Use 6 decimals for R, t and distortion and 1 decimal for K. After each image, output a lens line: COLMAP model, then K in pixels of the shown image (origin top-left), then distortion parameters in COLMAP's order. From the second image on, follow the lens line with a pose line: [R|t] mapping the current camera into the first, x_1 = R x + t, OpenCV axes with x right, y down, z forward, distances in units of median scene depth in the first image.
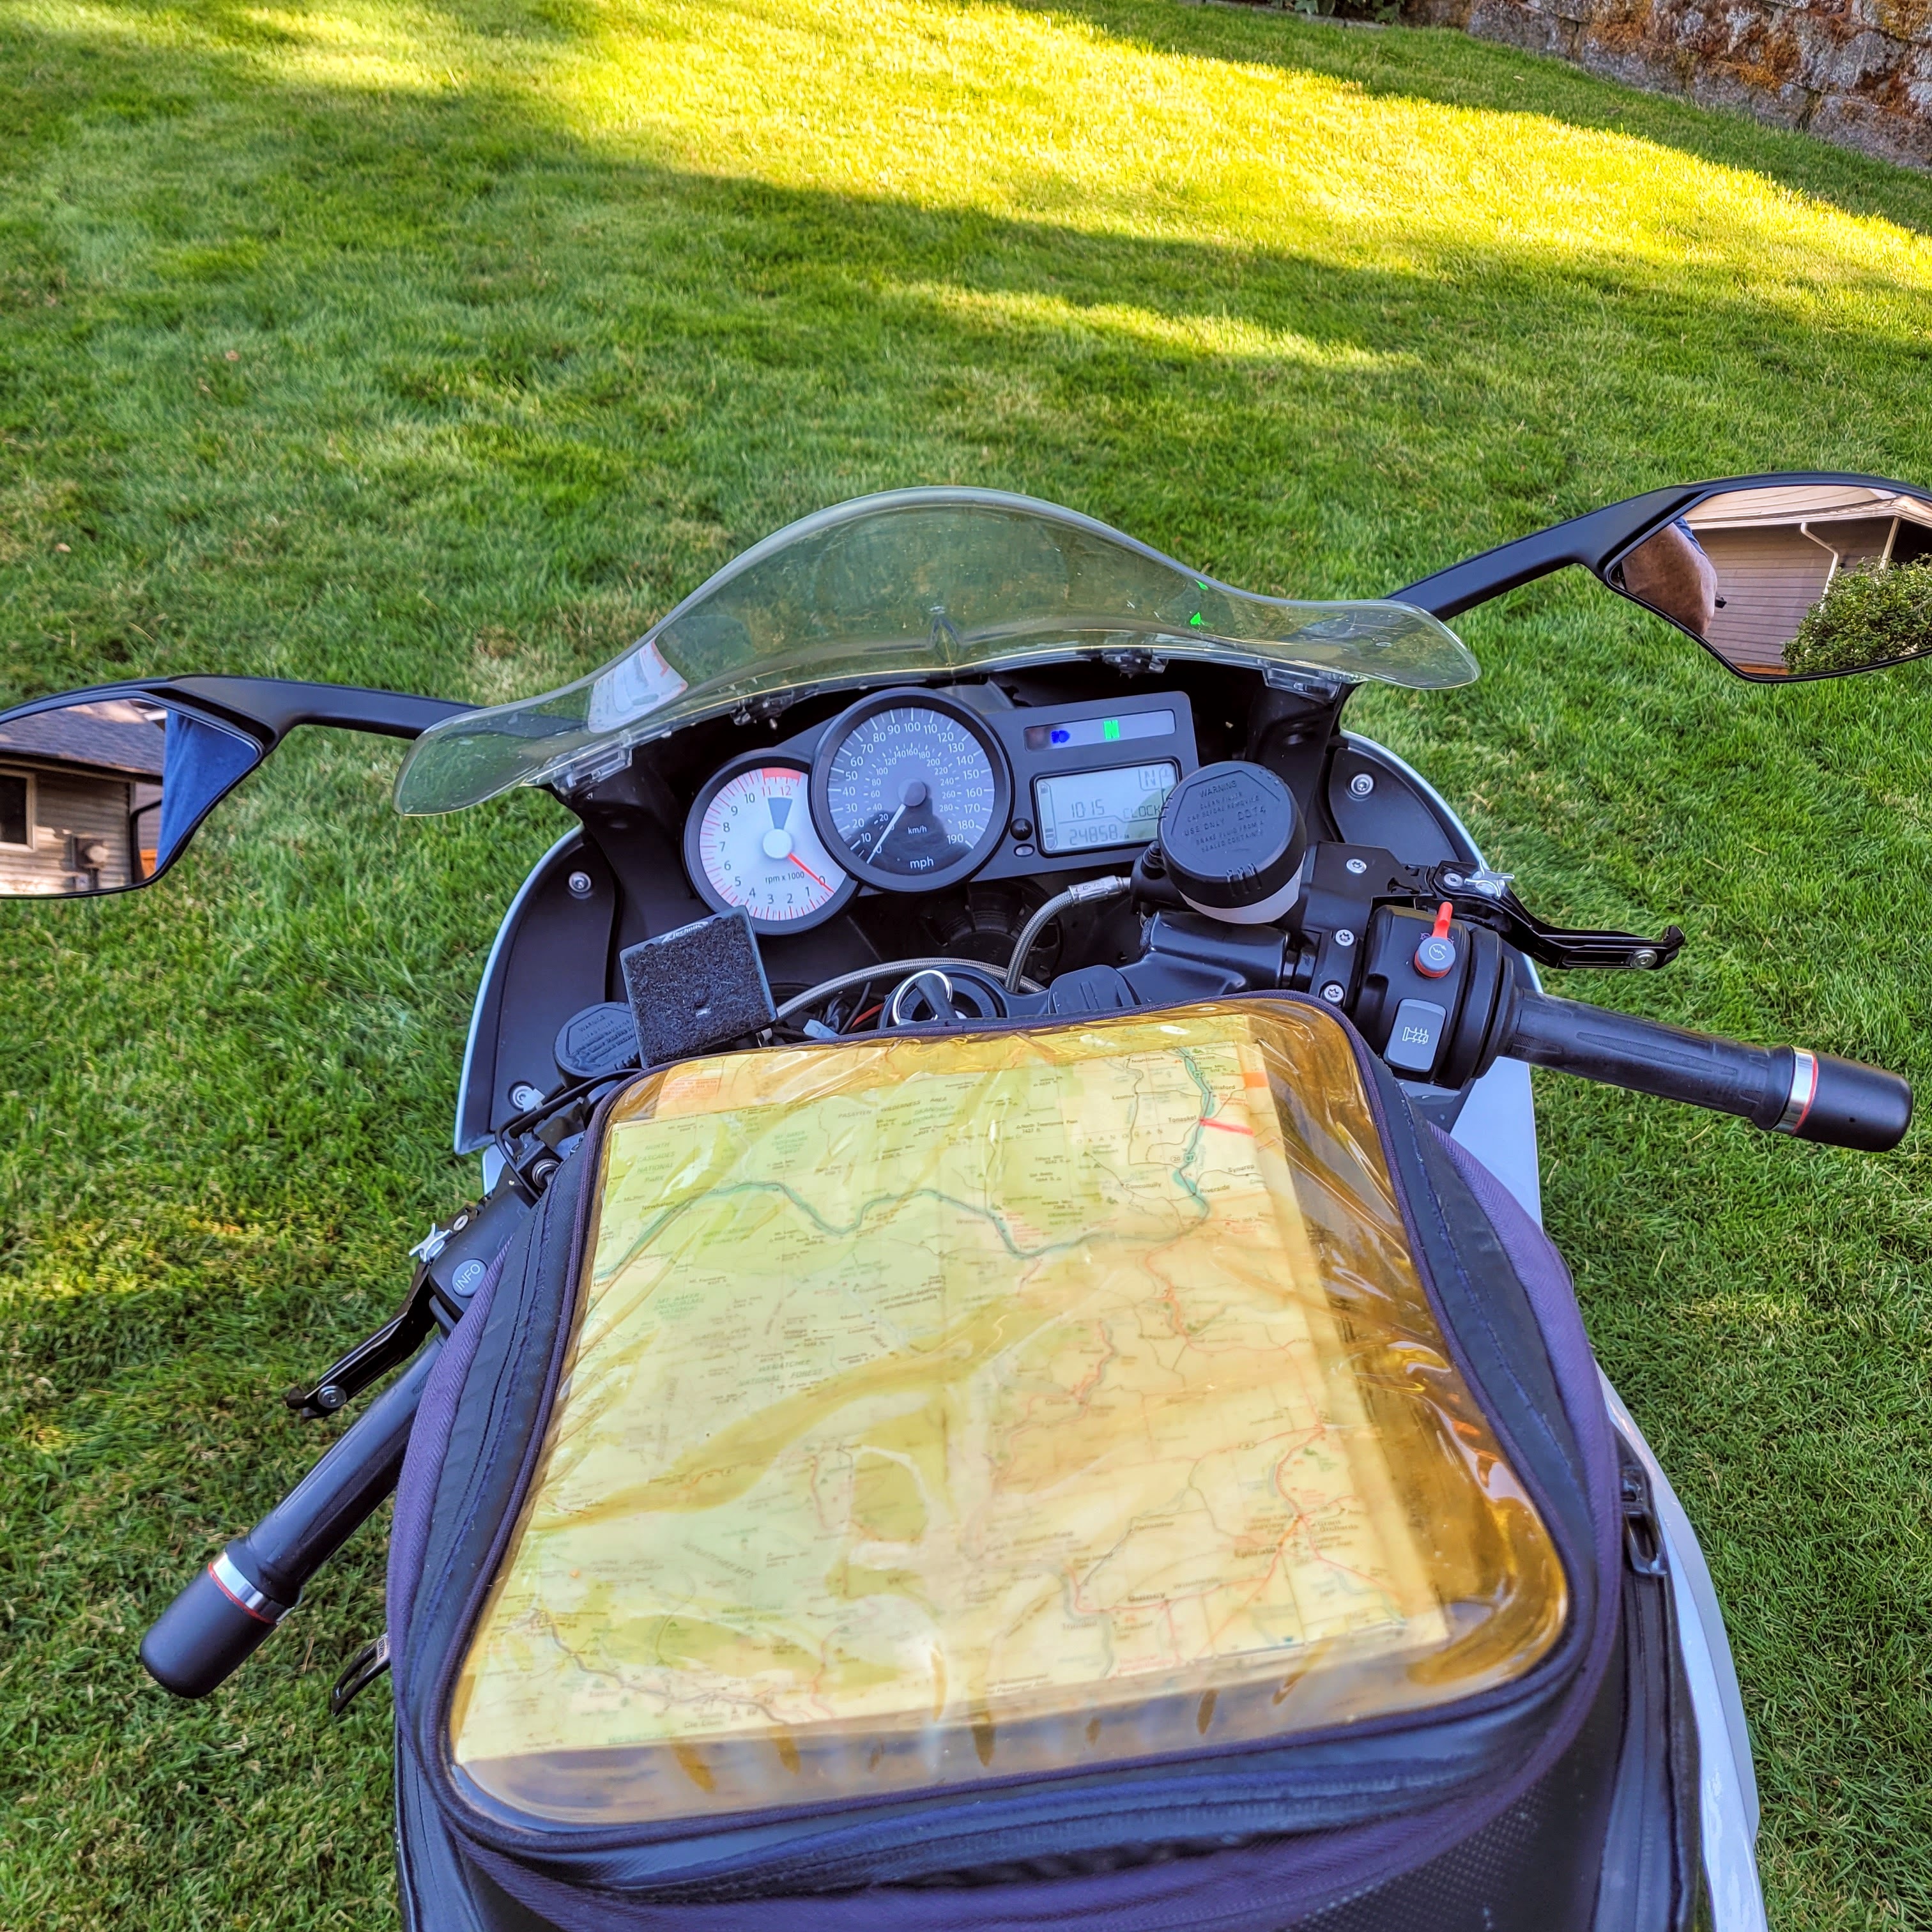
lens RADIAL K [[1909.3, 0, 966.0], [0, 1909.3, 966.0], [0, 0, 1]] dist [0.009525, -0.006200]
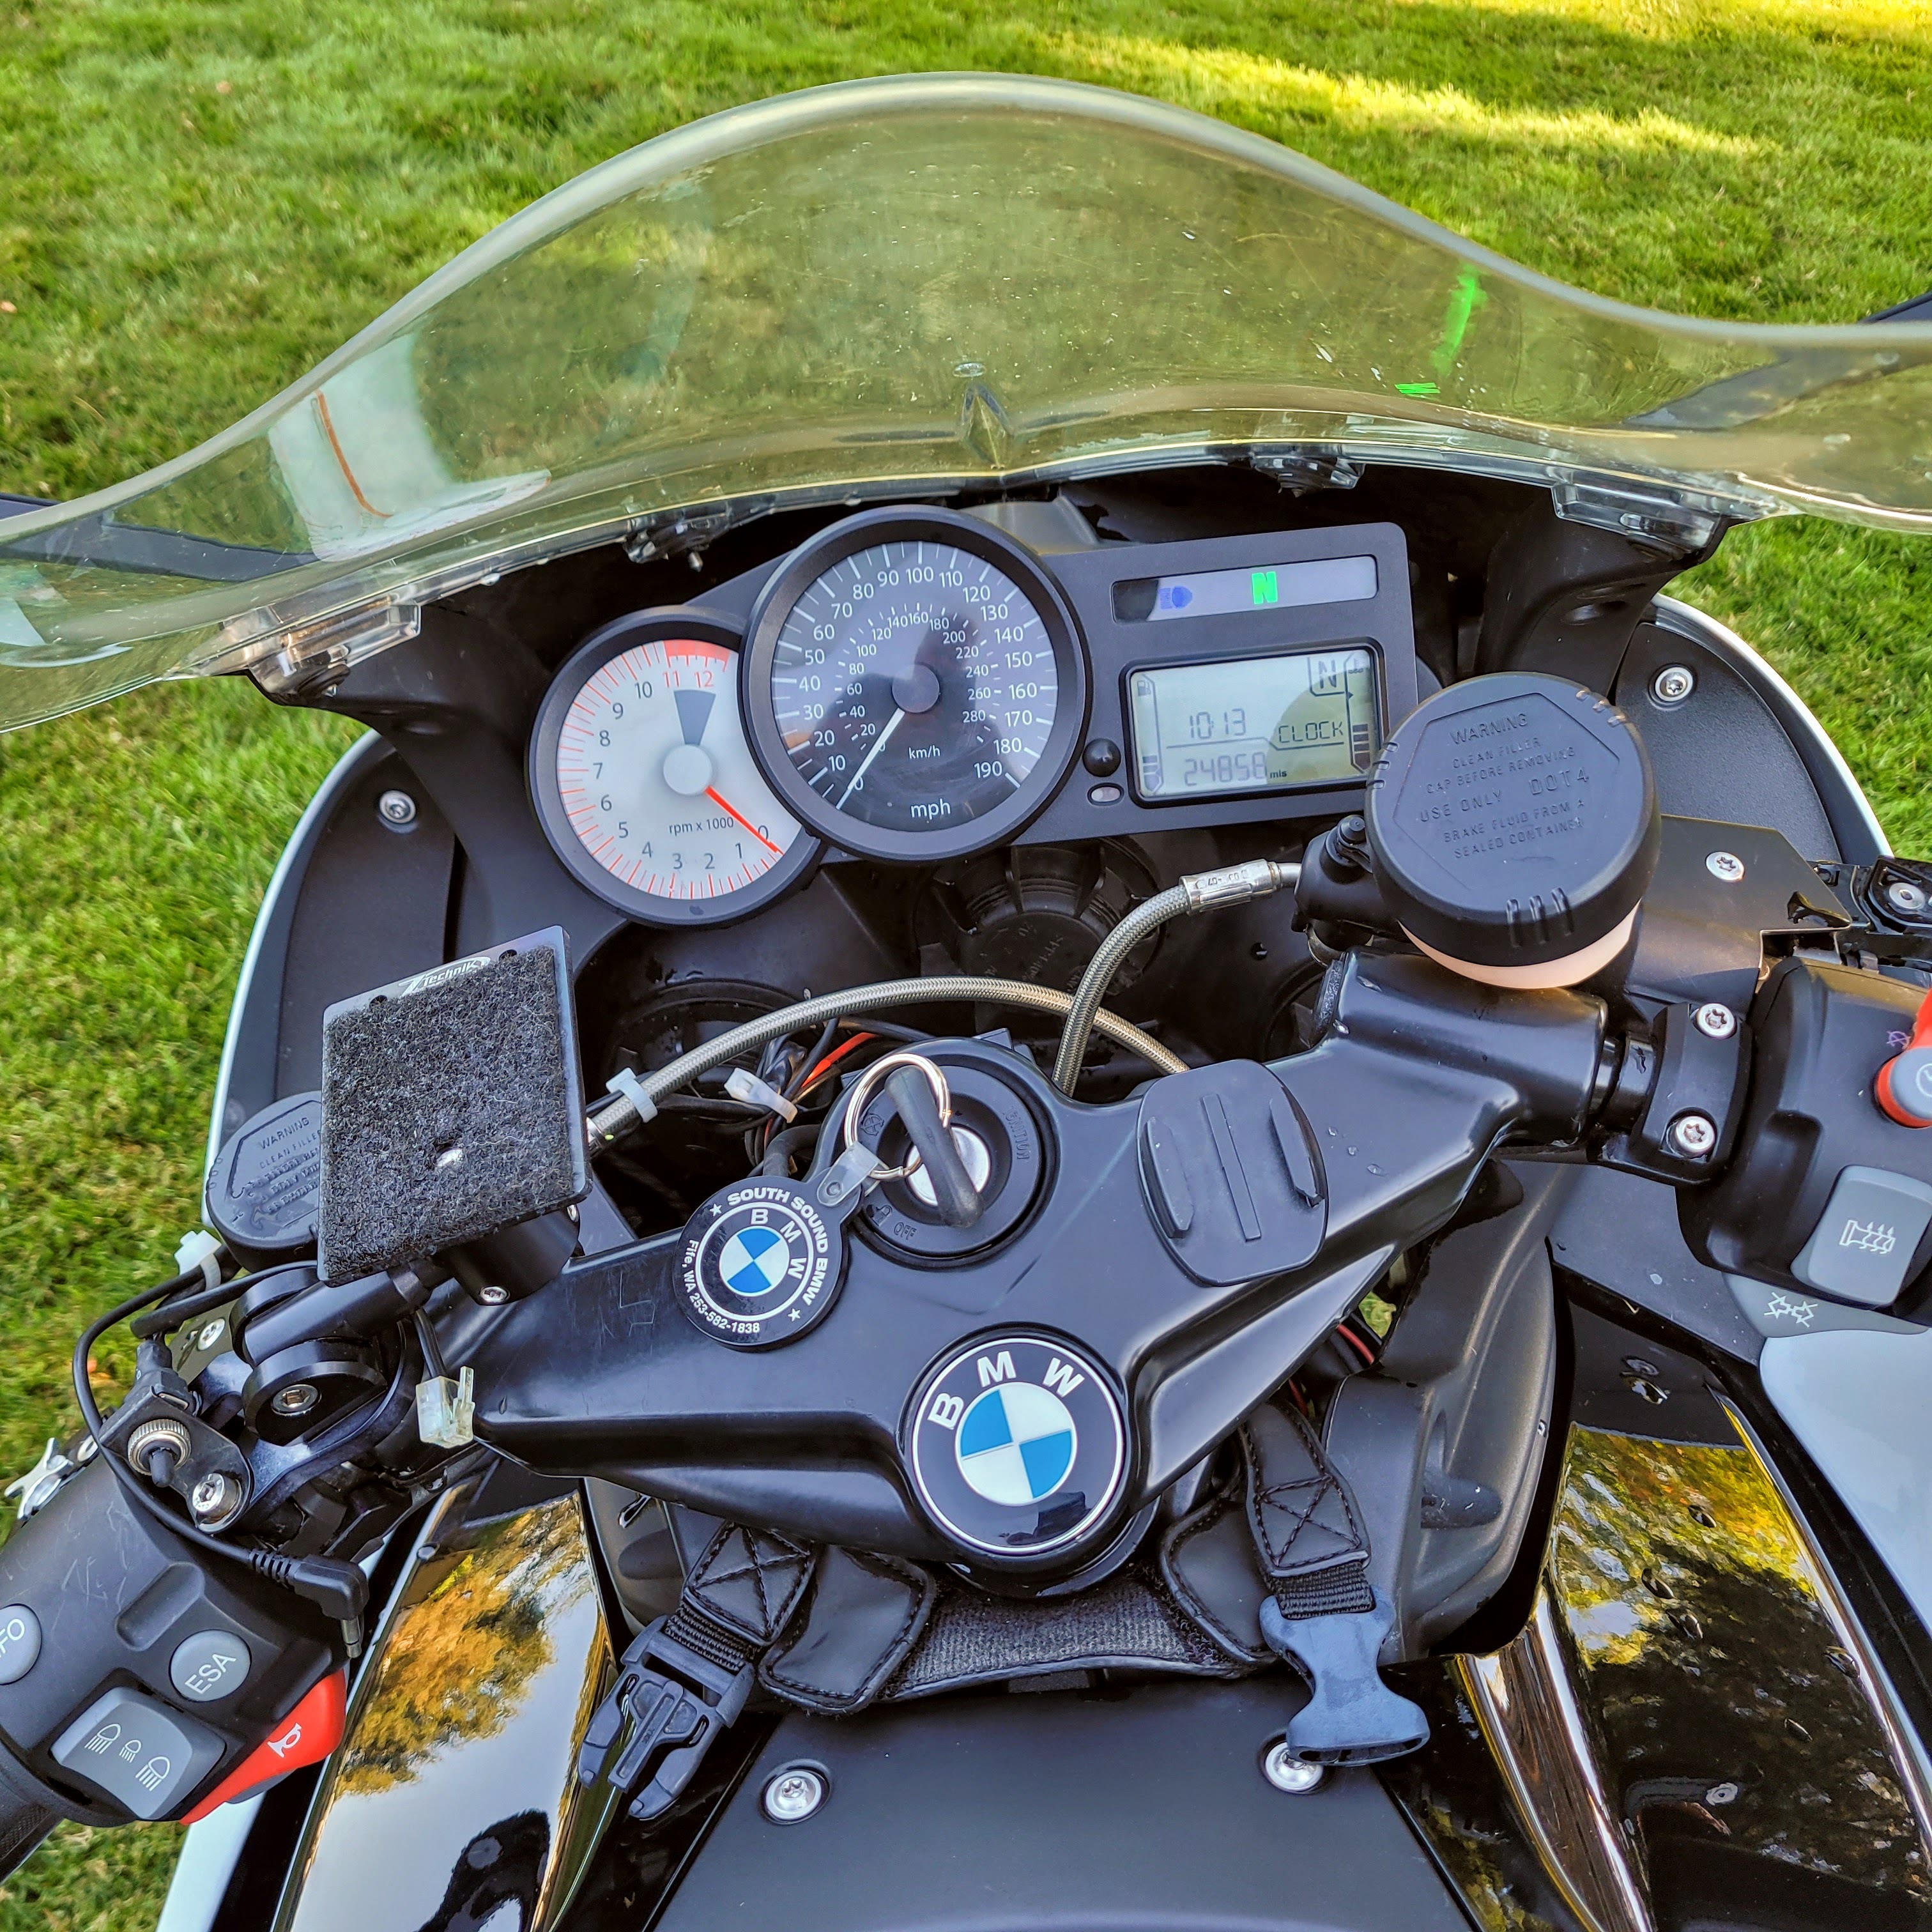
lens RADIAL K [[1909.3, 0, 966.0], [0, 1909.3, 966.0], [0, 0, 1]] dist [0.009525, -0.006200]
pose [[0.998532, 0.031908, -0.043772, 0.006517], [-0.027429, 0.994673, 0.099365, -0.028051], [0.046709, -0.098018, 0.994088, 0.177908]]
